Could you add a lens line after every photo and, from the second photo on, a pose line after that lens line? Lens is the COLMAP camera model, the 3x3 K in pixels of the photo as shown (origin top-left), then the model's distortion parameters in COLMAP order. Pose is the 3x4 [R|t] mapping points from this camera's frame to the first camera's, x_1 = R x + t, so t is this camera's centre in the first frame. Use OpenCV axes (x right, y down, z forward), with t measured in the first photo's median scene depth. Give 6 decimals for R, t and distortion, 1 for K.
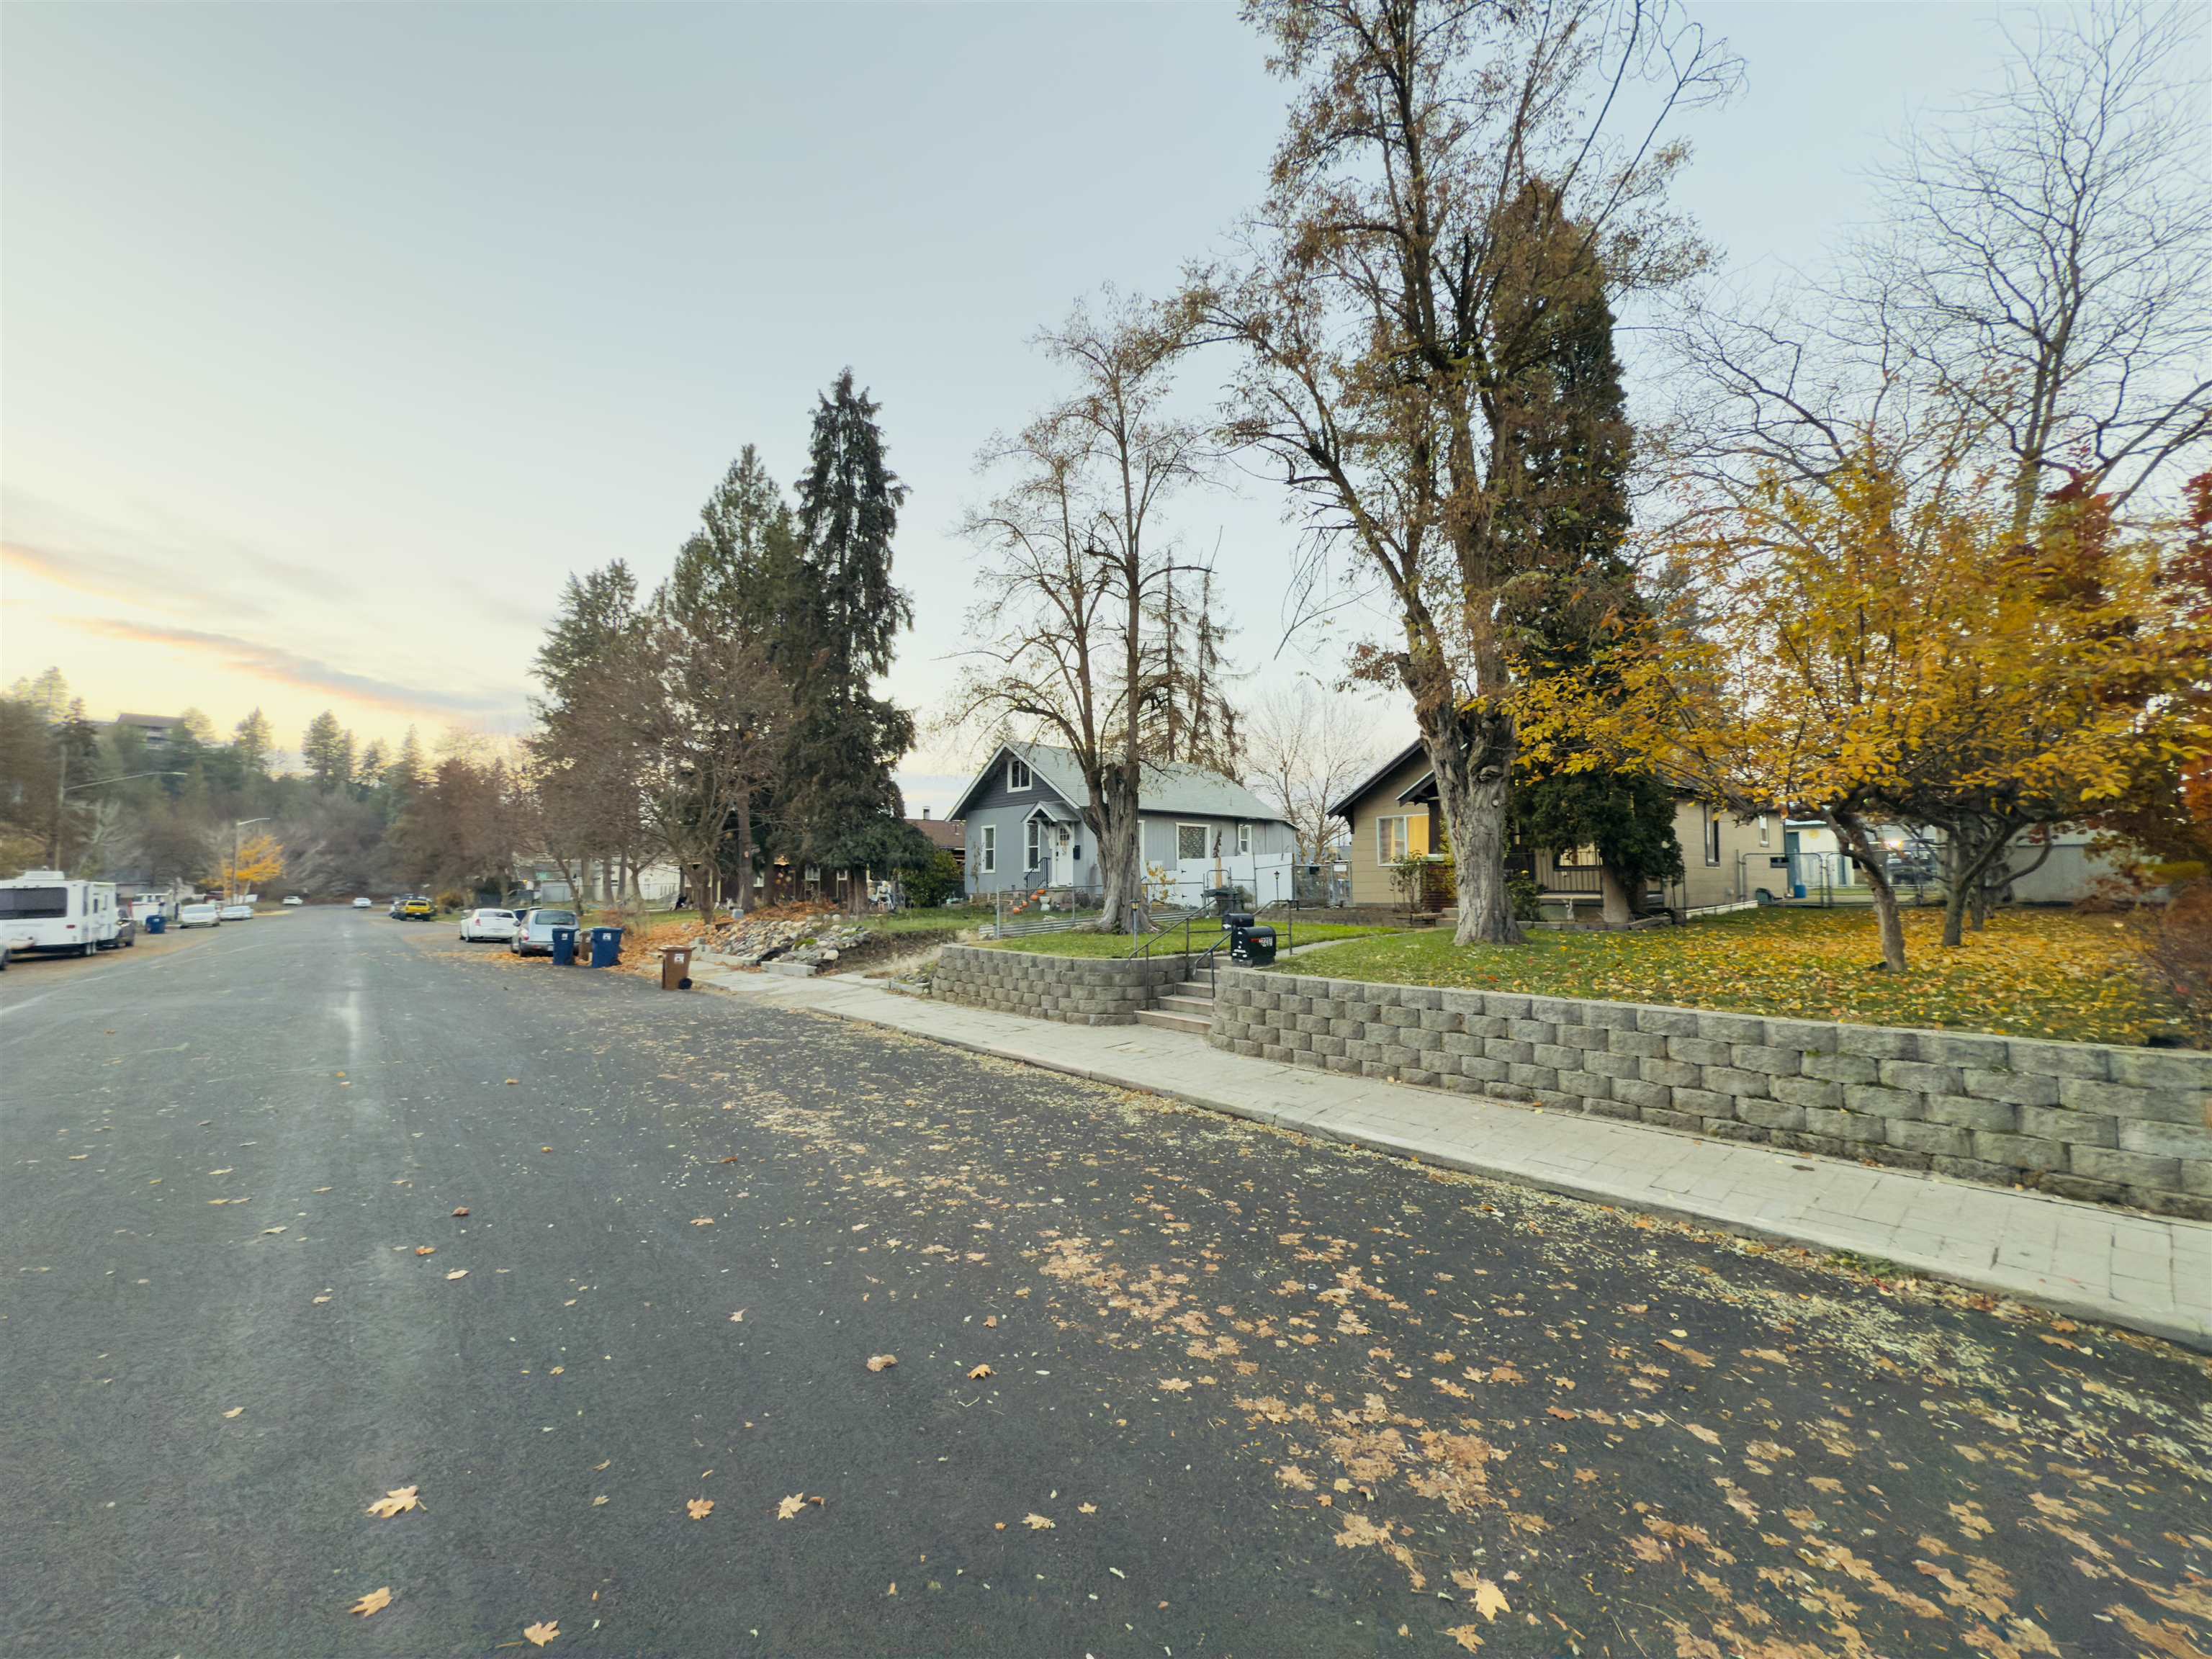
lens RADIAL K [[880.9, 0, 1105.3], [0, 880.9, 826.4], [0, 0, 1]] dist [0.000046, -0.000214]
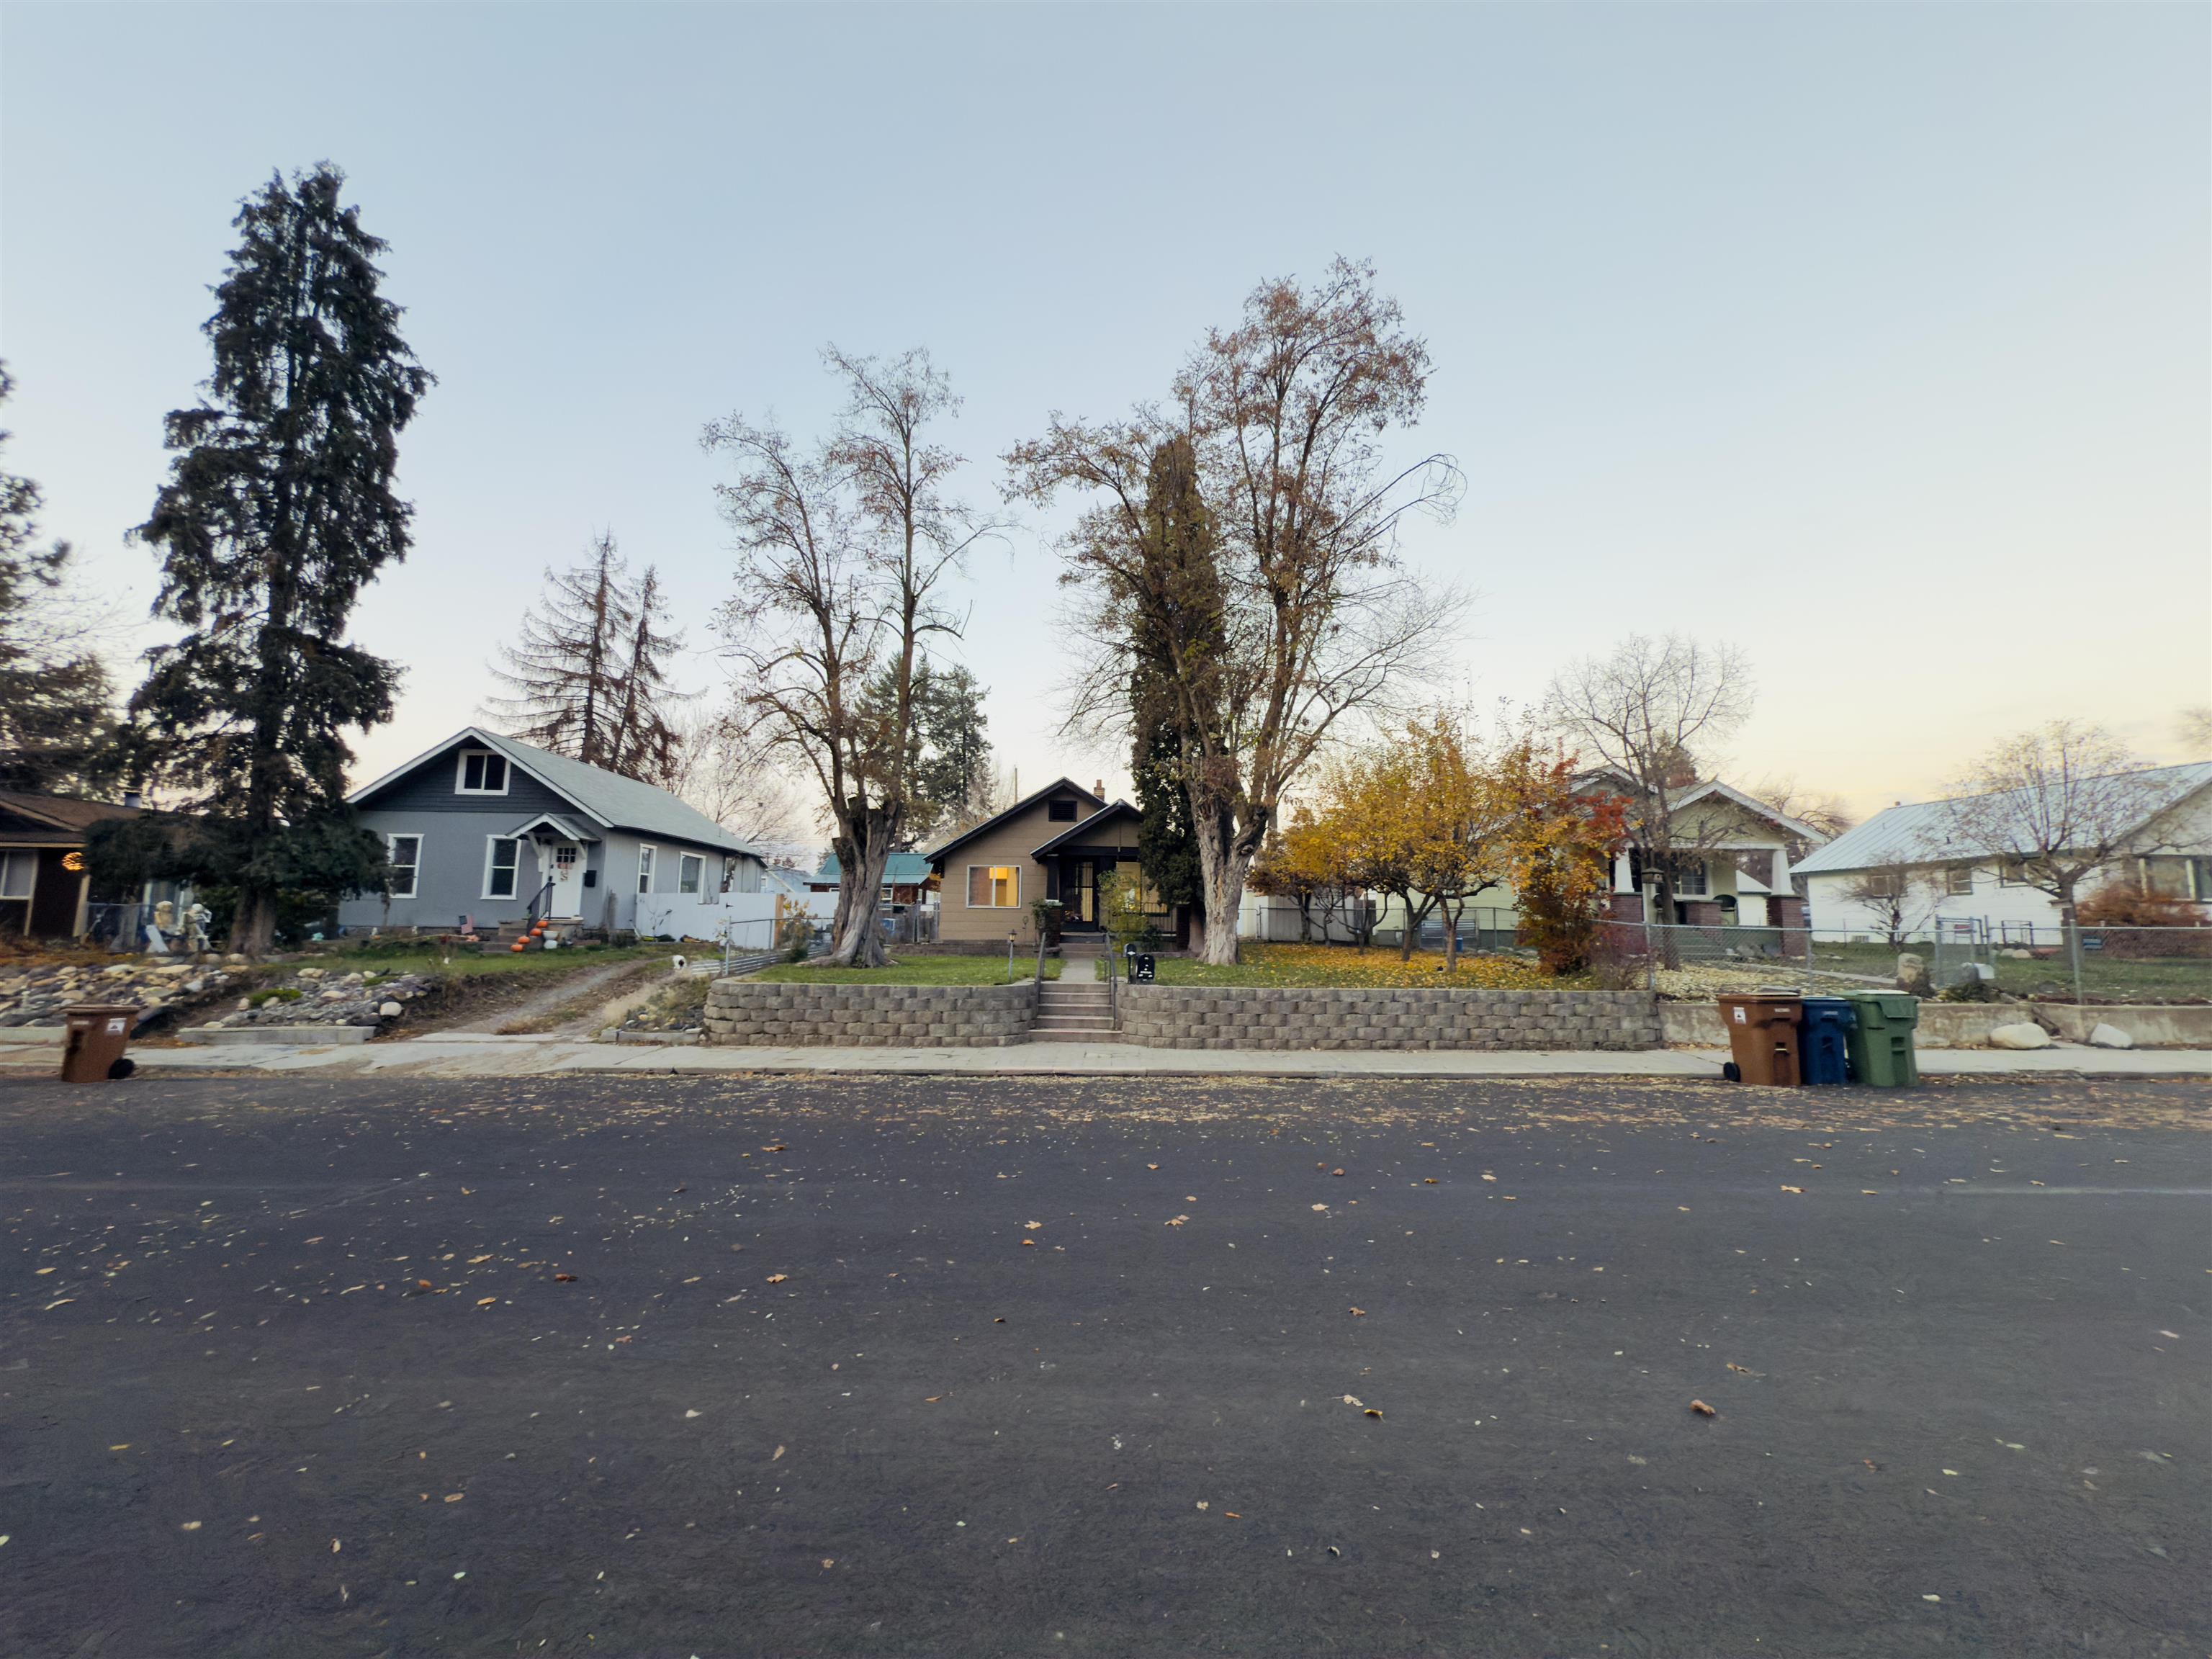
lens RADIAL K [[880.9, 0, 1107.2], [0, 880.9, 823.3], [0, 0, 1]] dist [0.000046, -0.000214]
pose [[0.655996, 0.103776, 0.747596, -0.347459], [-0.065090, 0.994591, -0.080948, 0.013302], [-0.751952, 0.004441, 0.659203, 0.079063]]
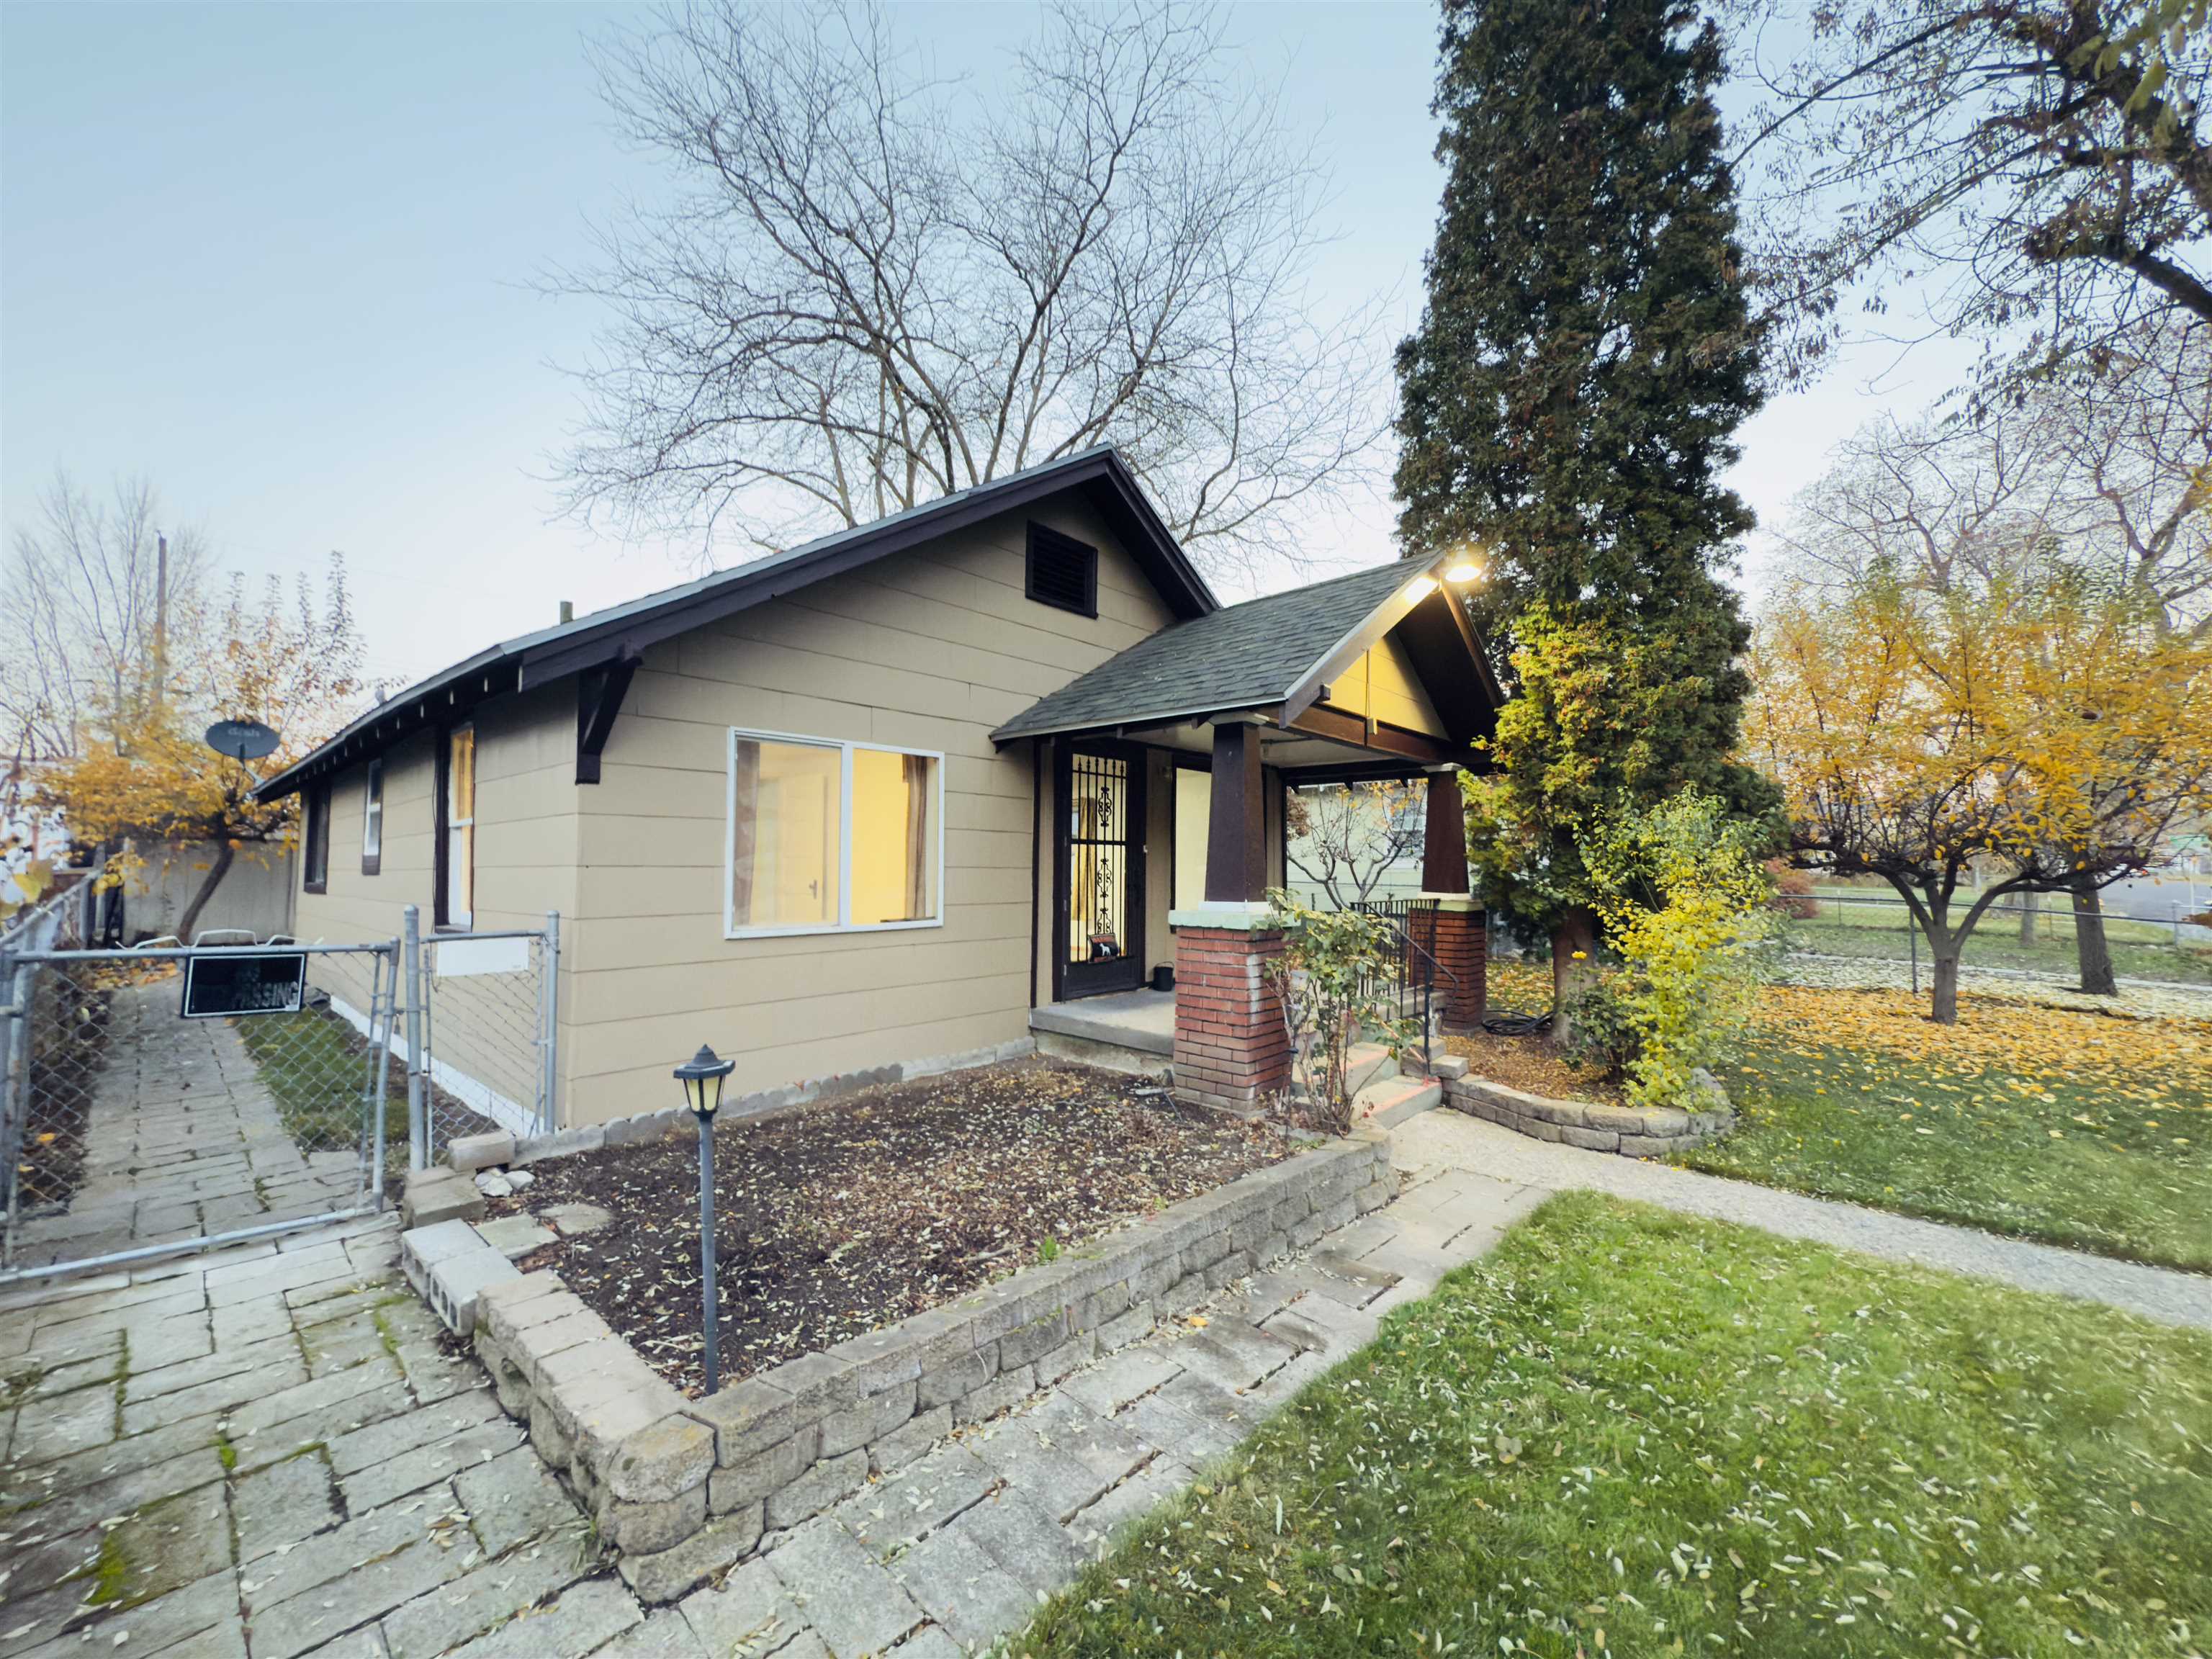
lens RADIAL K [[880.9, 0, 1107.0], [0, 880.9, 823.1], [0, 0, 1]] dist [0.000046, -0.000214]
pose [[-0.117626, 0.060660, 0.991204, 0.053770], [-0.065907, 0.995455, -0.068741, 0.019132], [-0.990868, -0.073413, -0.113094, 0.729683]]
